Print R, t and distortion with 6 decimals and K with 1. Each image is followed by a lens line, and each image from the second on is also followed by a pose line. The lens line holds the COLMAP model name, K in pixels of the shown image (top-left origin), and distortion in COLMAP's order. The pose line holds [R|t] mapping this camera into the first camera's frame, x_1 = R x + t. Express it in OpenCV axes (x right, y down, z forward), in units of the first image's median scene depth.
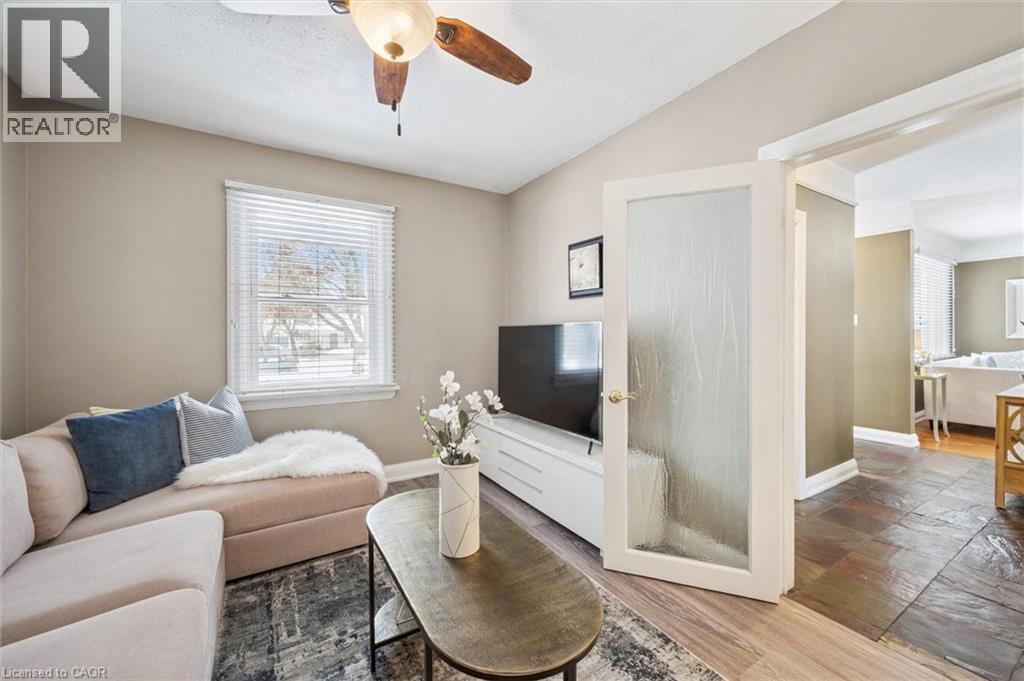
lens RADIAL K [[404.4, 0, 512.3], [0, 404.4, 338.0], [0, 0, 1]] dist [0.000044, 0.000224]
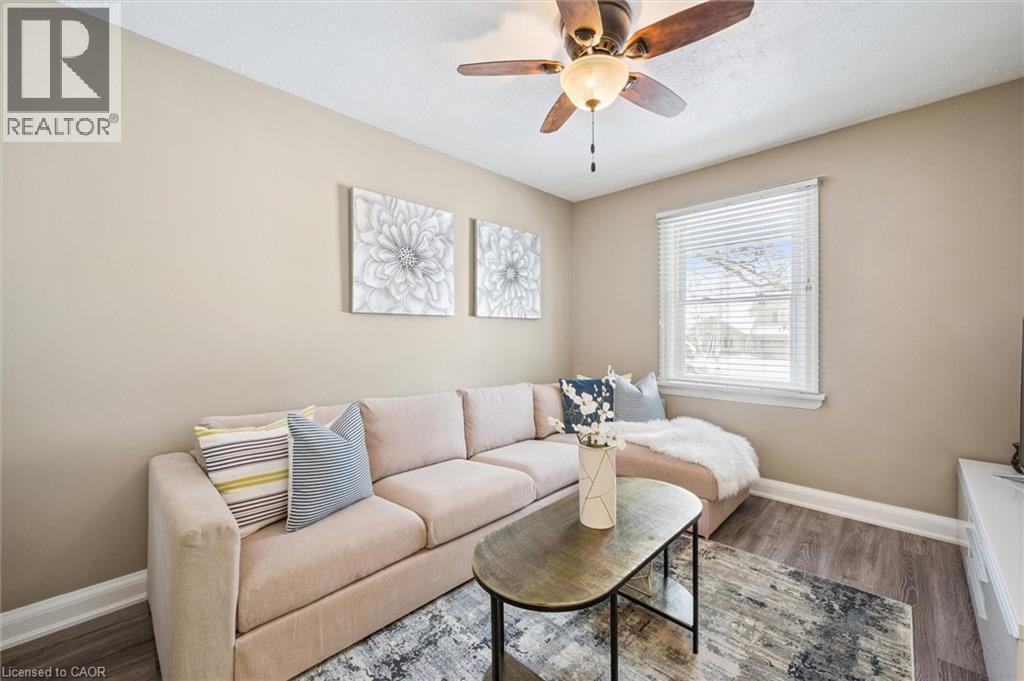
lens RADIAL K [[404.4, 0, 512.2], [0, 404.4, 335.6], [0, 0, 1]] dist [0.000044, 0.000224]
pose [[0.235088, 0.005290, -0.971960, 0.427401], [-0.005520, 0.999976, 0.004108, -0.002202], [0.971958, 0.004399, 0.235111, 0.233520]]
